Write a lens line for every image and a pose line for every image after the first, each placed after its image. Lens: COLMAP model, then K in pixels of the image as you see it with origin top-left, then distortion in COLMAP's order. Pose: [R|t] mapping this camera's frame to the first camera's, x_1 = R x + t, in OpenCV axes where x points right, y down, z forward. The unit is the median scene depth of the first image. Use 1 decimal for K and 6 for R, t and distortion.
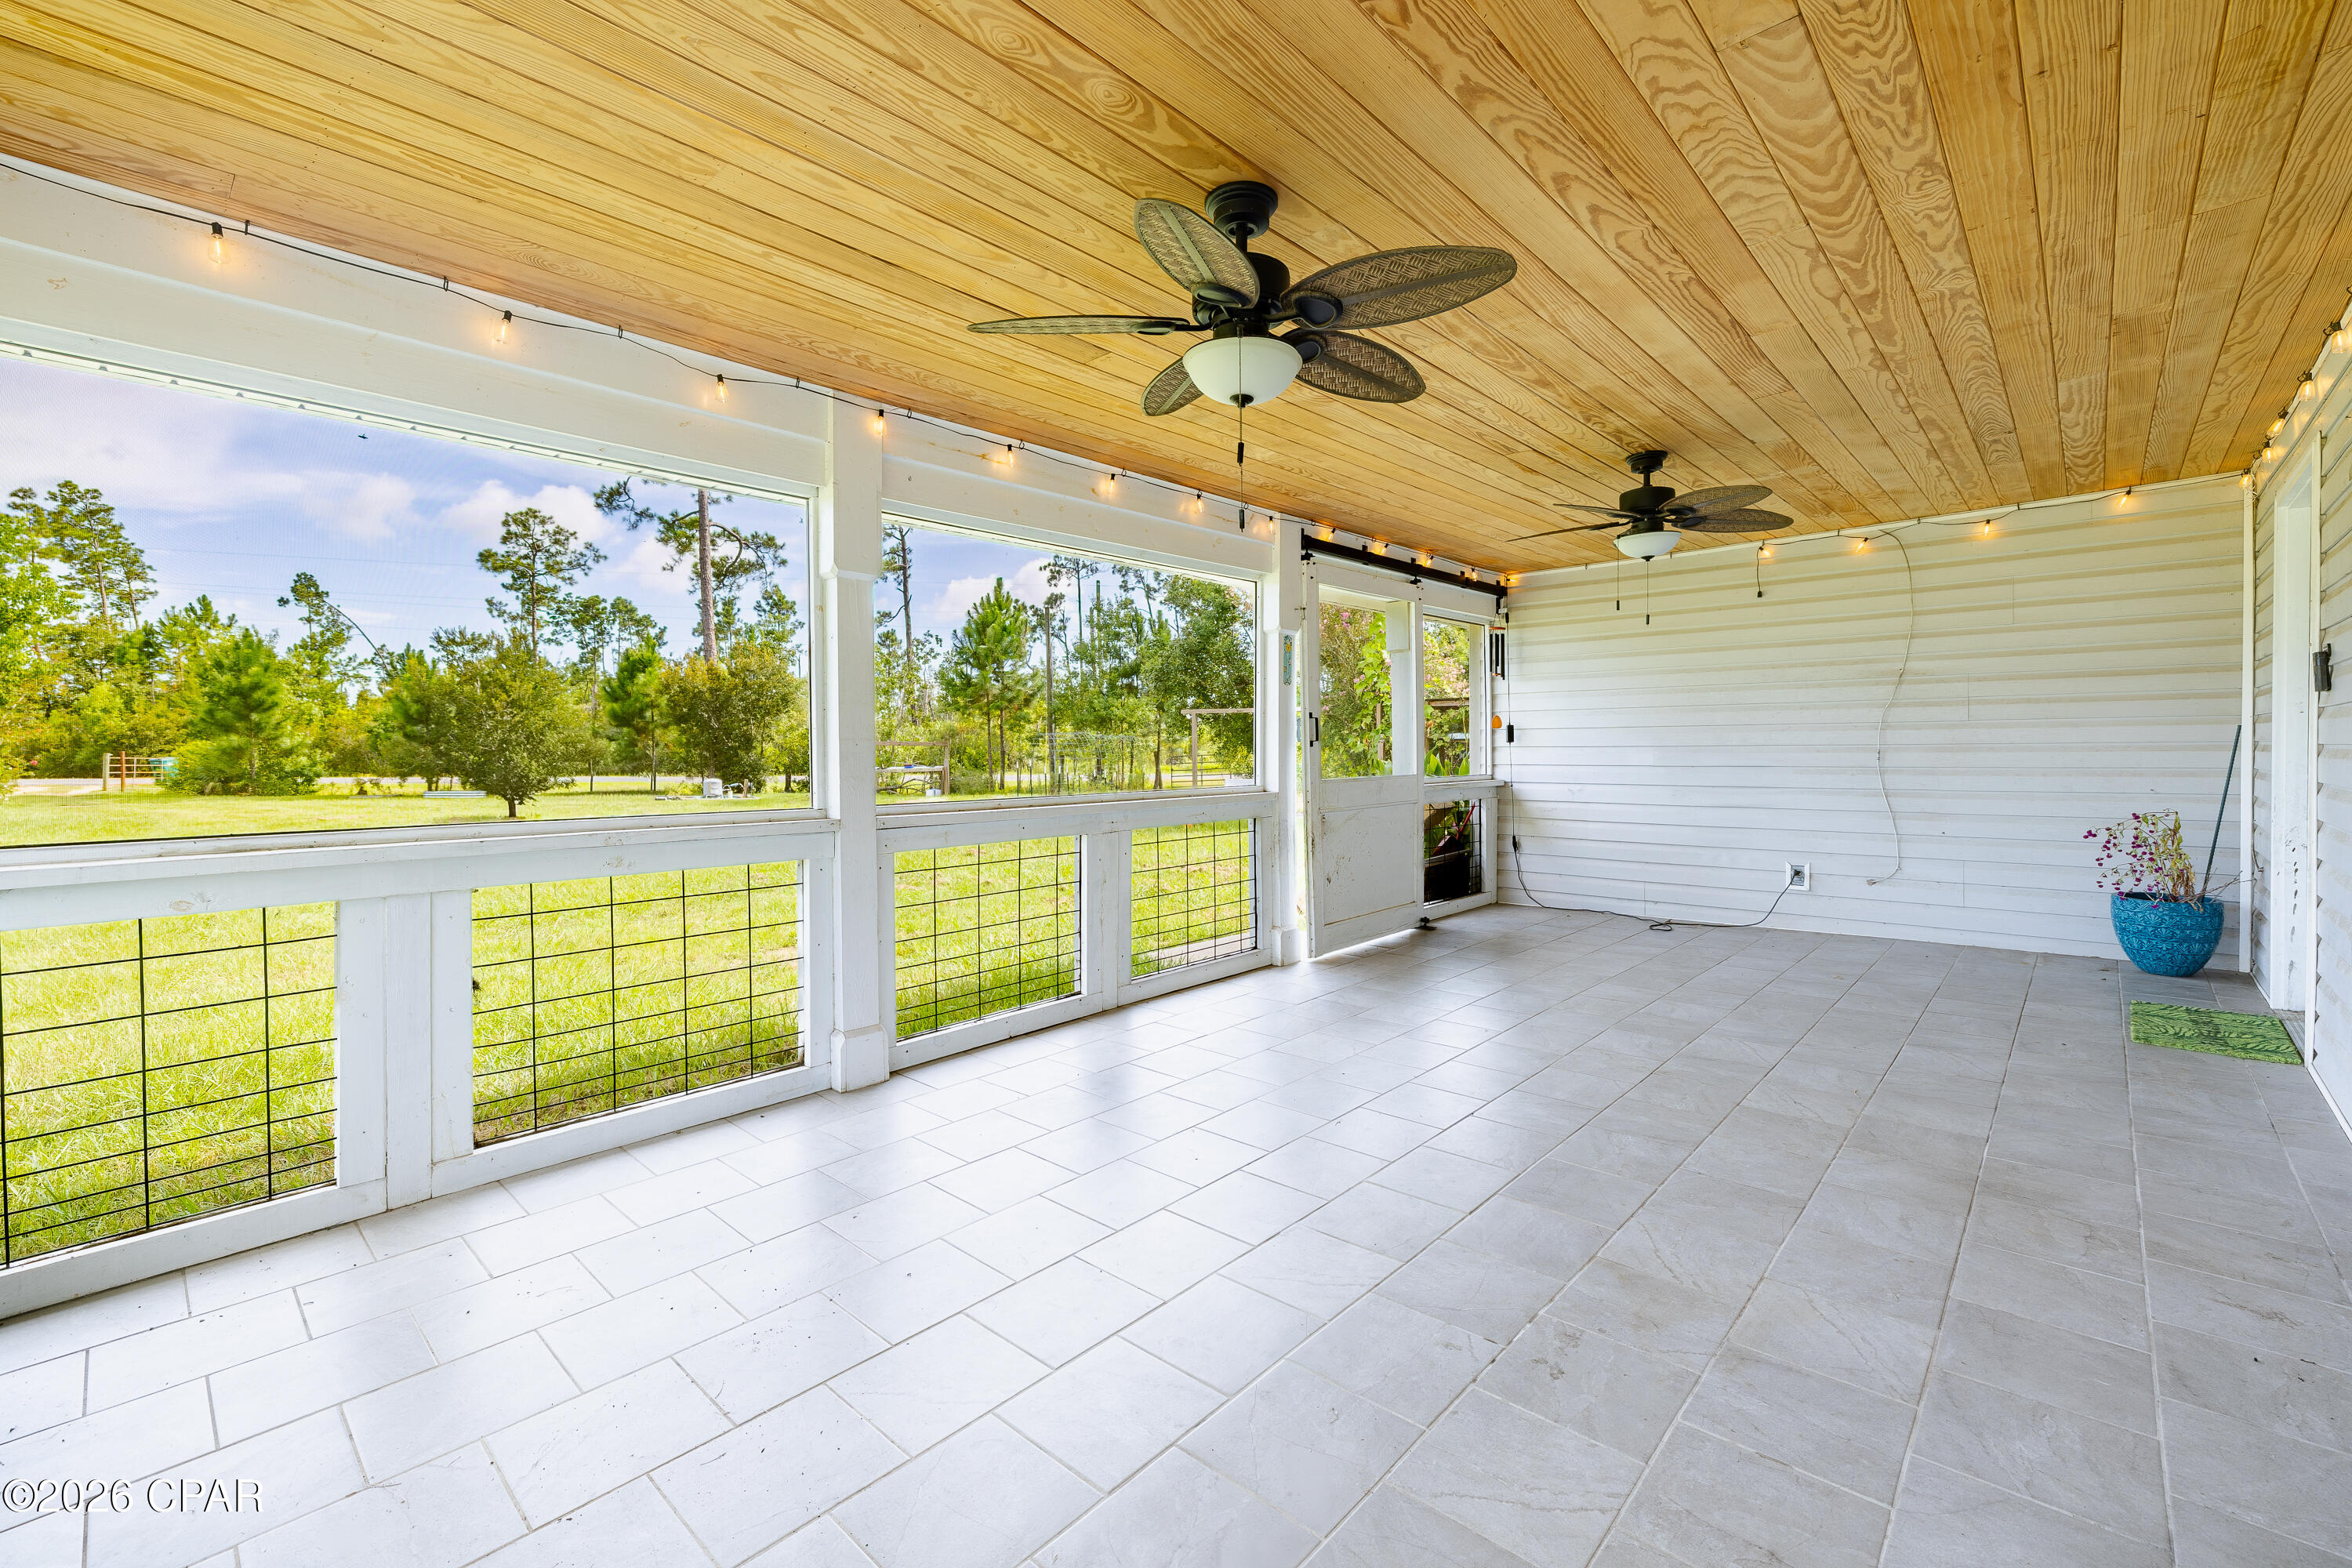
lens RADIAL K [[988.1, 0, 1189.0], [0, 988.1, 766.4], [0, 0, 1]] dist [0.003542, 0.000518]
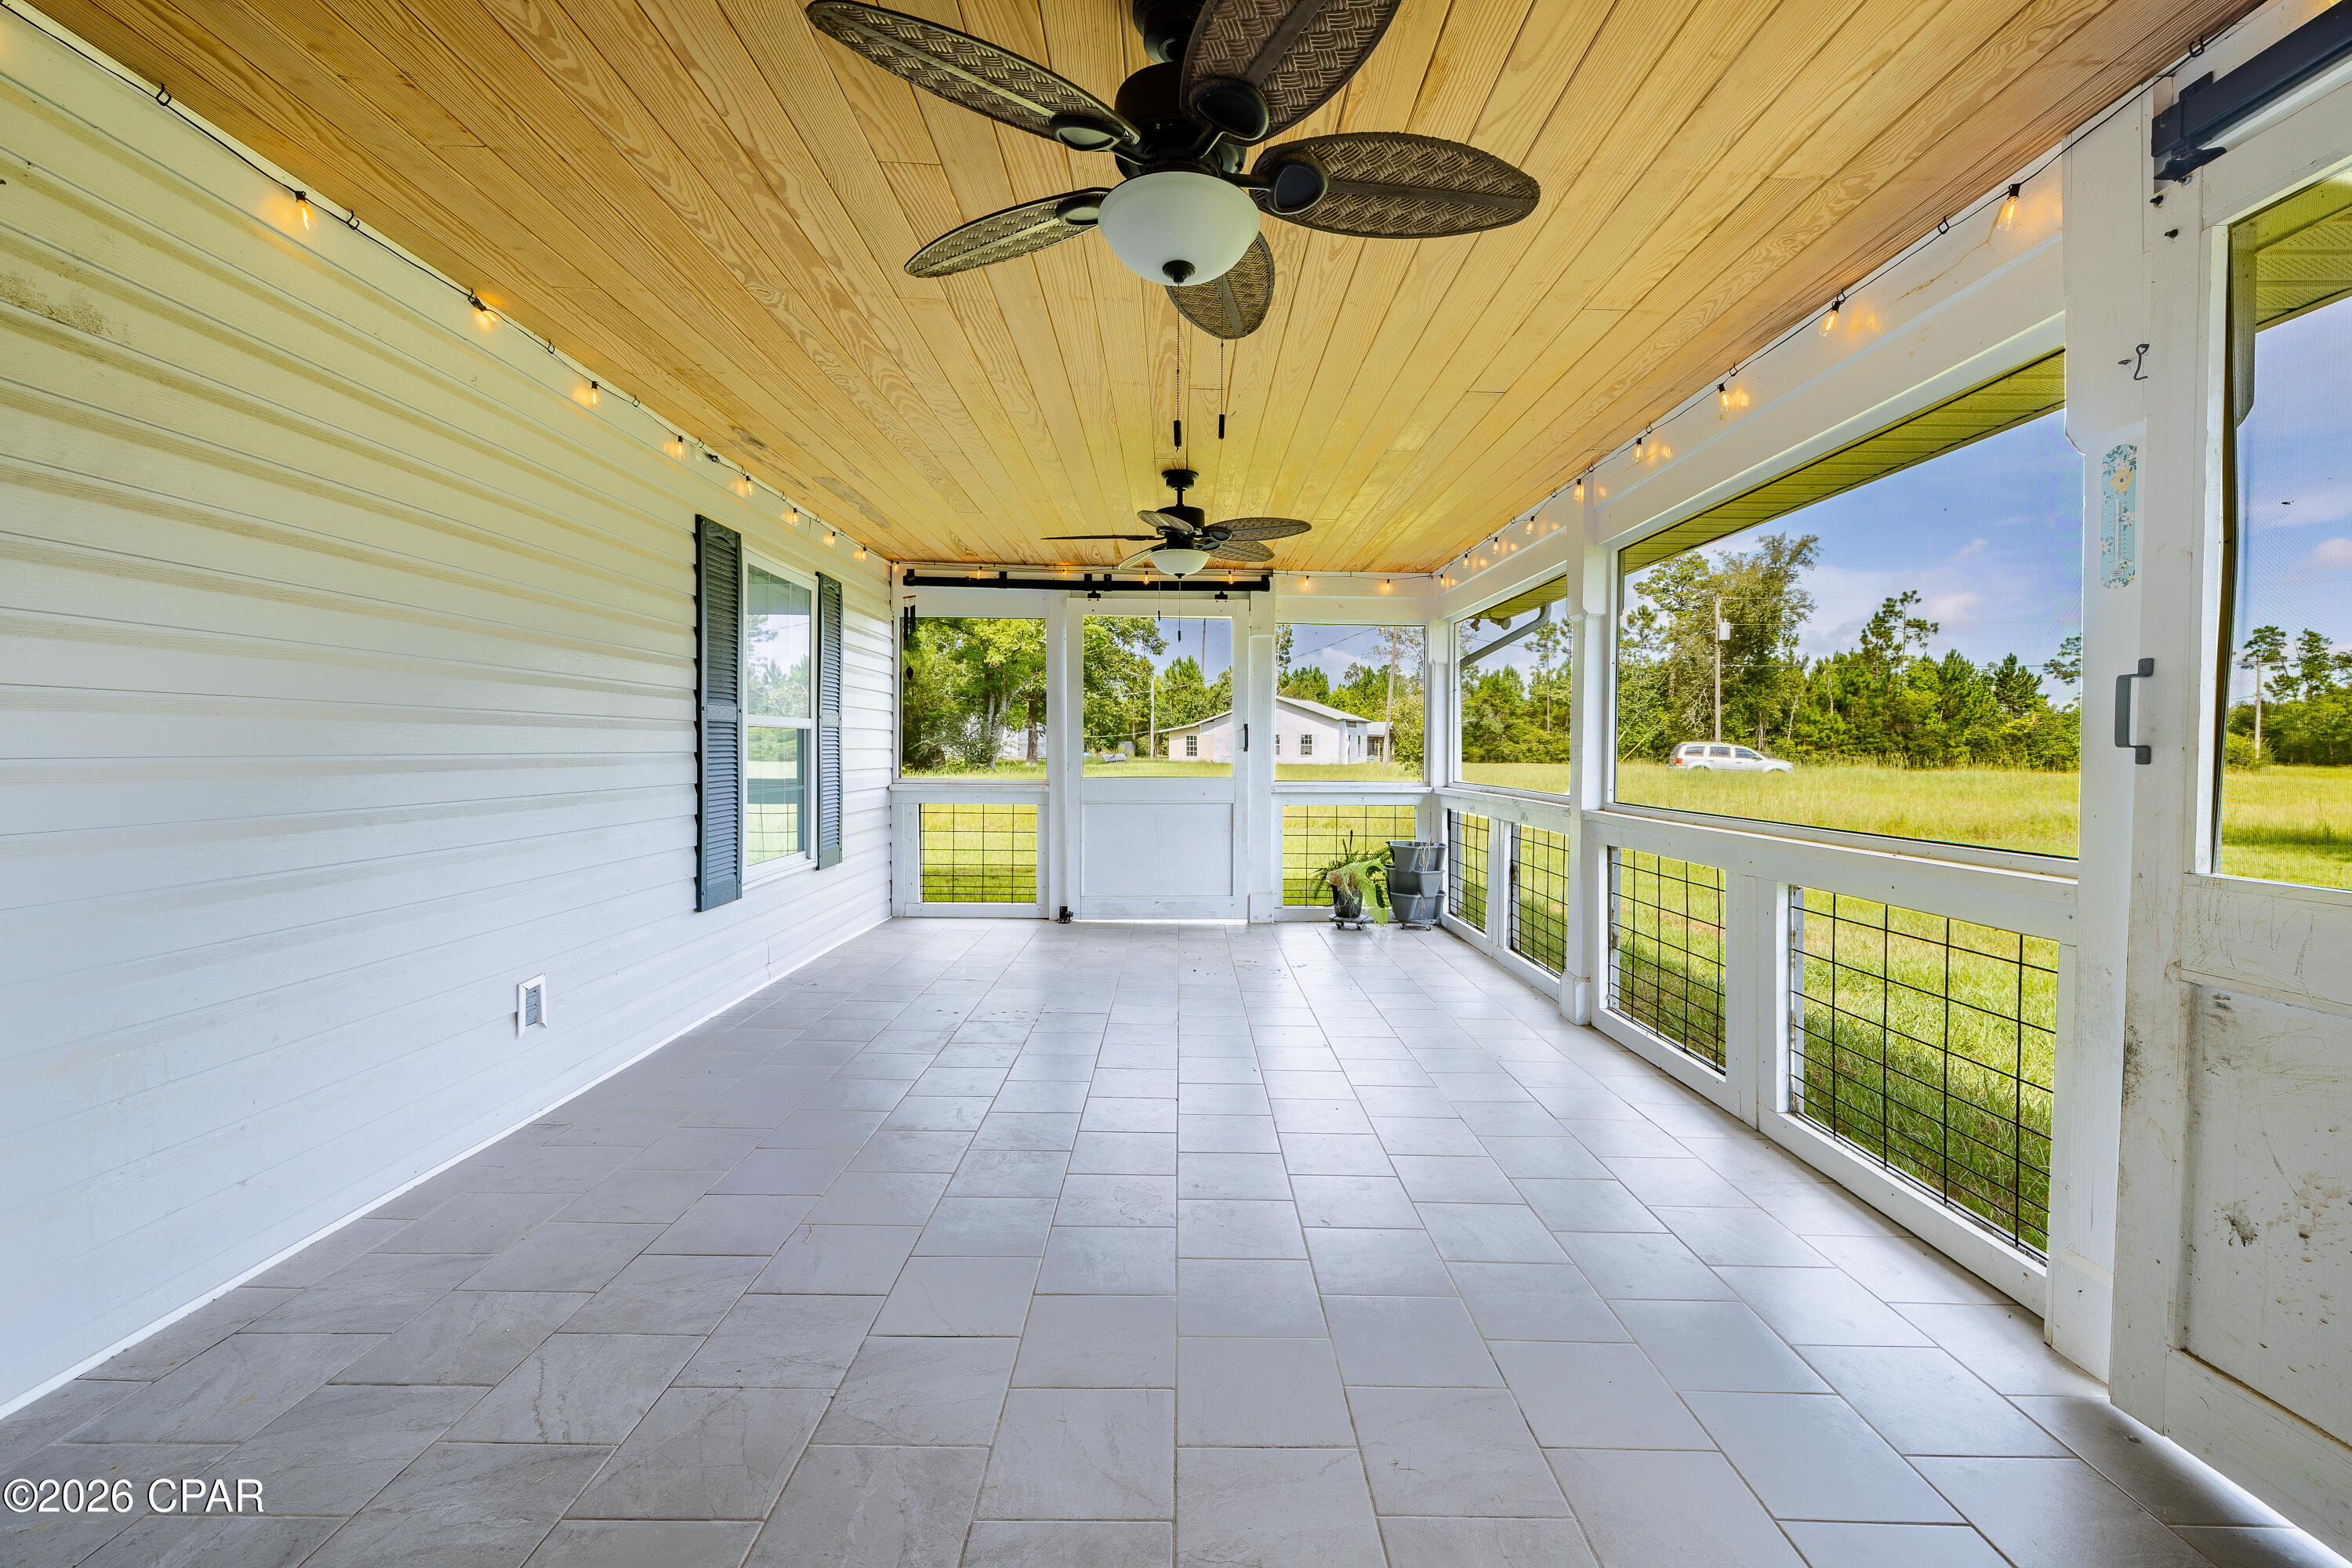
lens RADIAL K [[988.1, 0, 1189.0], [0, 988.1, 766.4], [0, 0, 1]] dist [0.003542, 0.000518]
pose [[-0.730631, 0.014919, -0.682609, 0.572373], [-0.015008, 0.999169, 0.037902, -0.026639], [0.682607, 0.037937, -0.729800, 1.017277]]
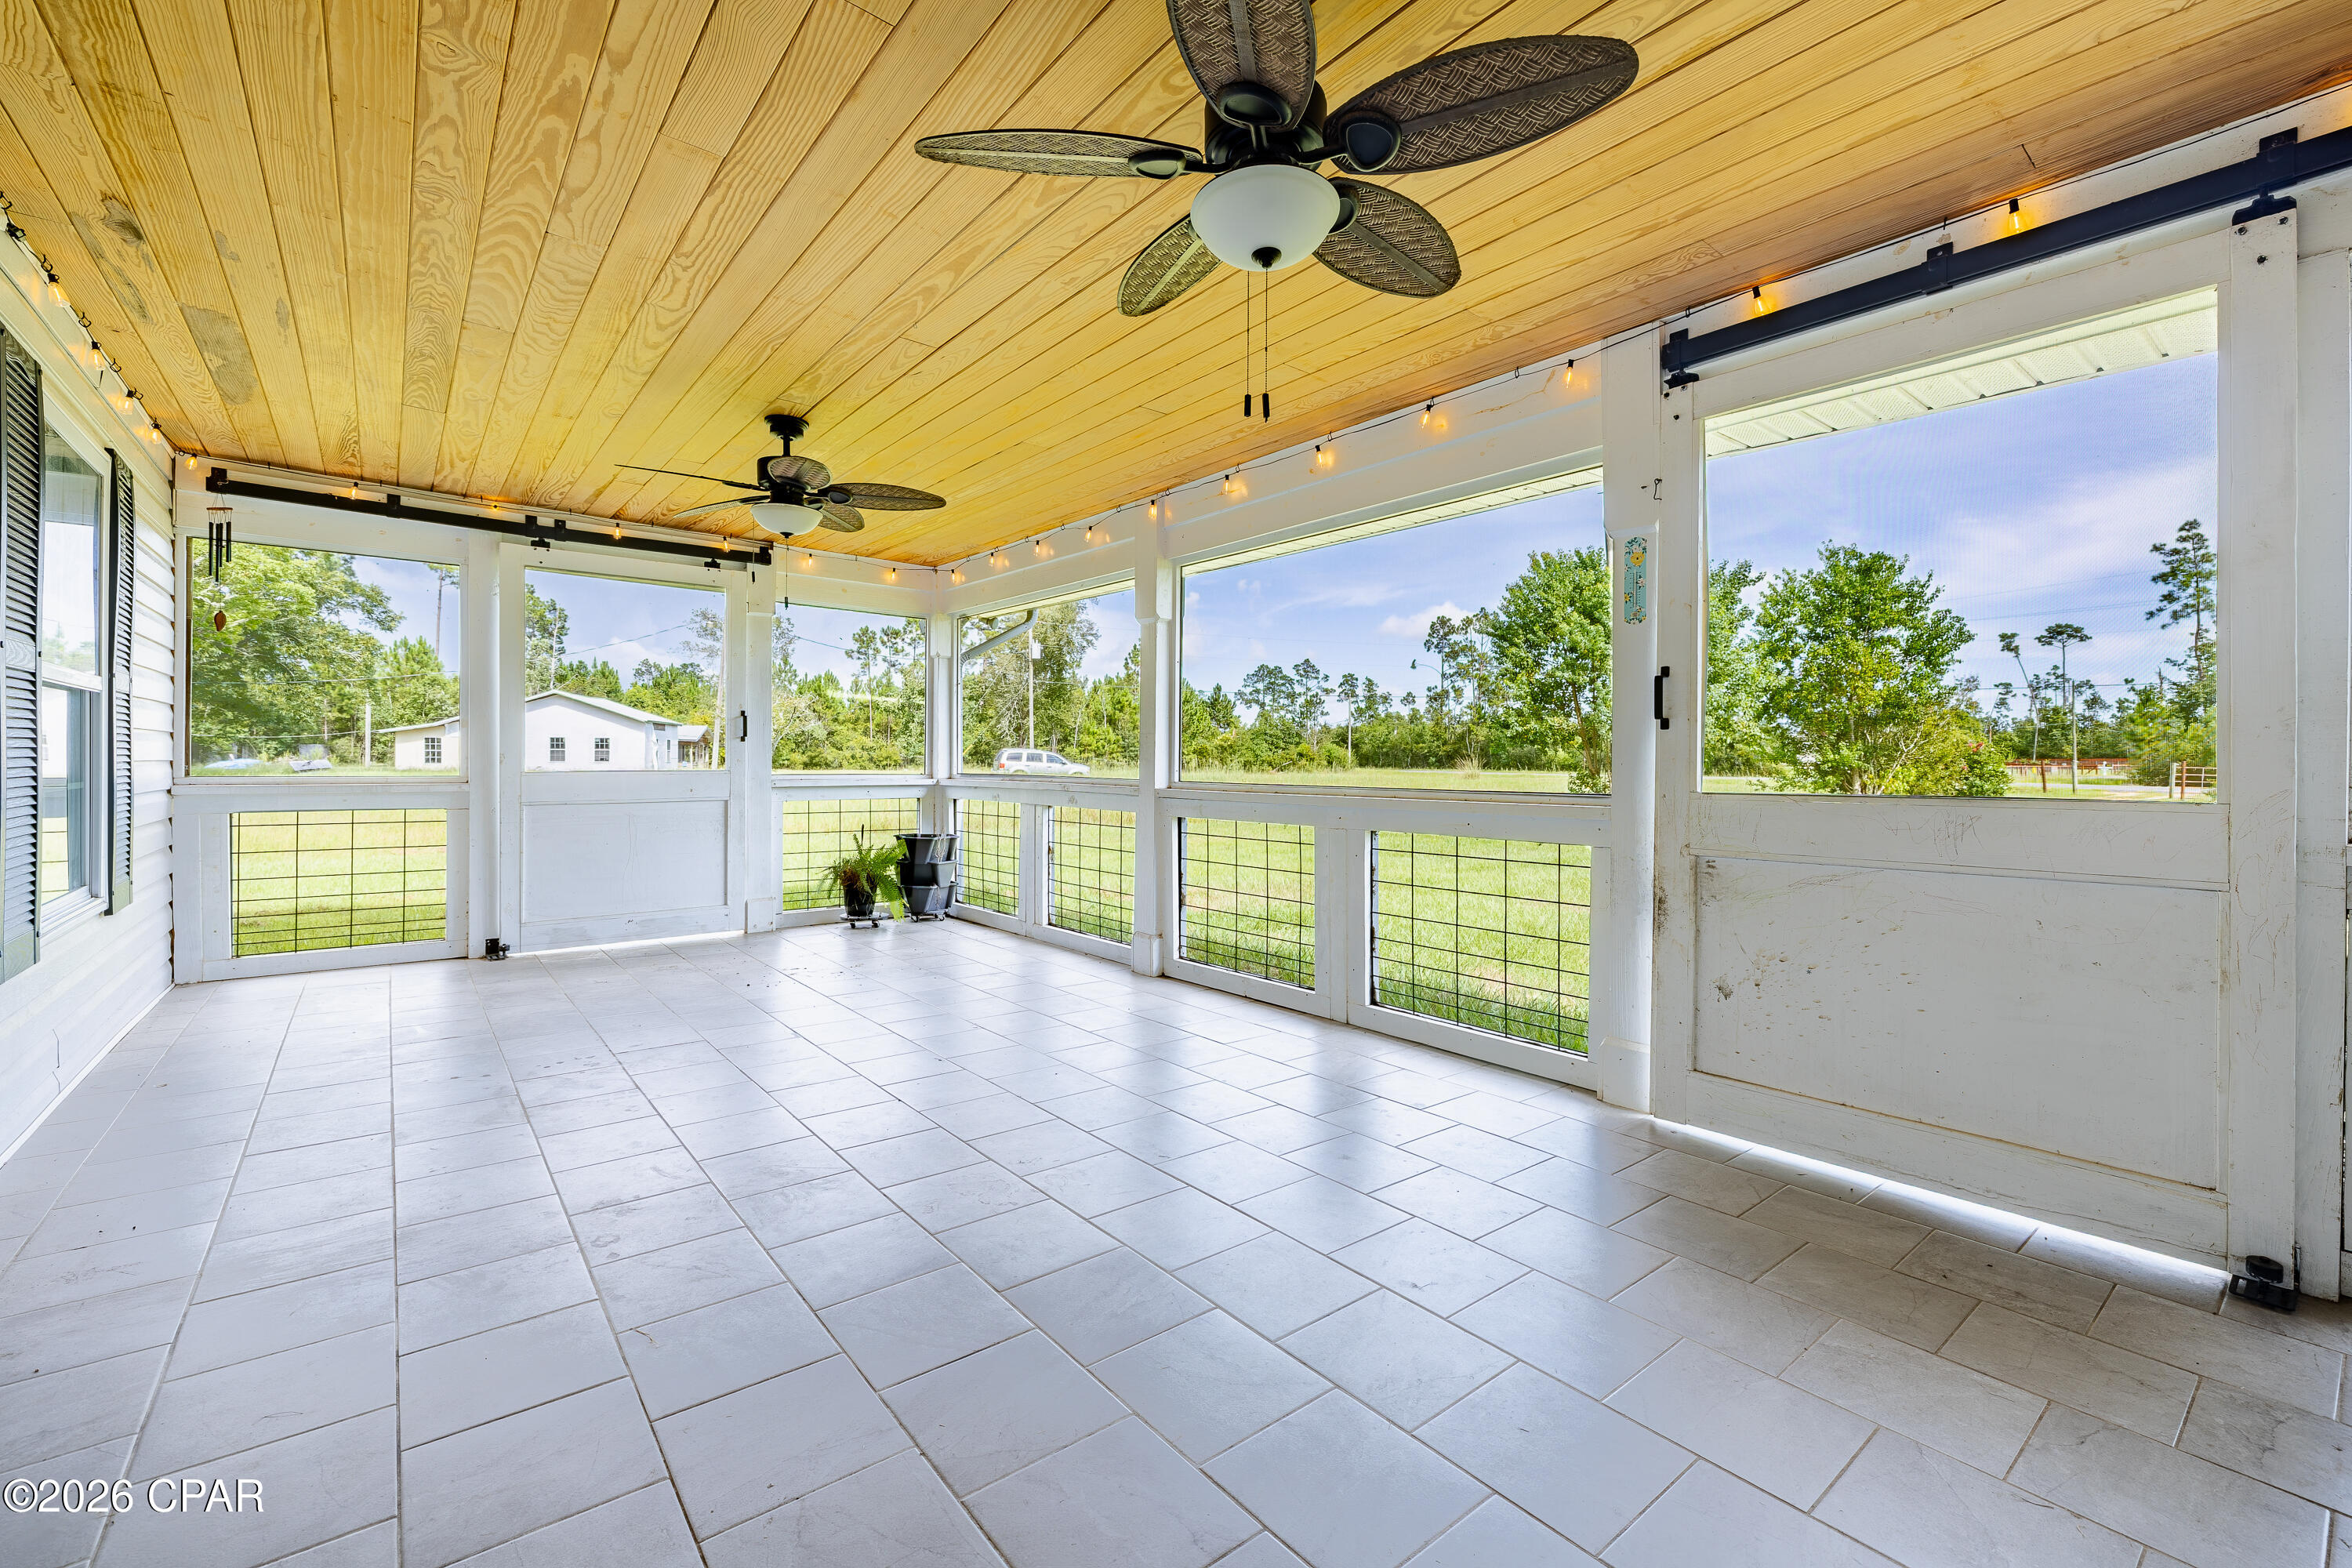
lens RADIAL K [[988.1, 0, 1189.0], [0, 988.1, 766.4], [0, 0, 1]] dist [0.003542, 0.000518]
pose [[-0.145884, 0.011998, -0.989229, 0.697223], [-0.025199, 0.999557, 0.015839, -0.001580], [0.988981, 0.027238, -0.145517, 0.815131]]
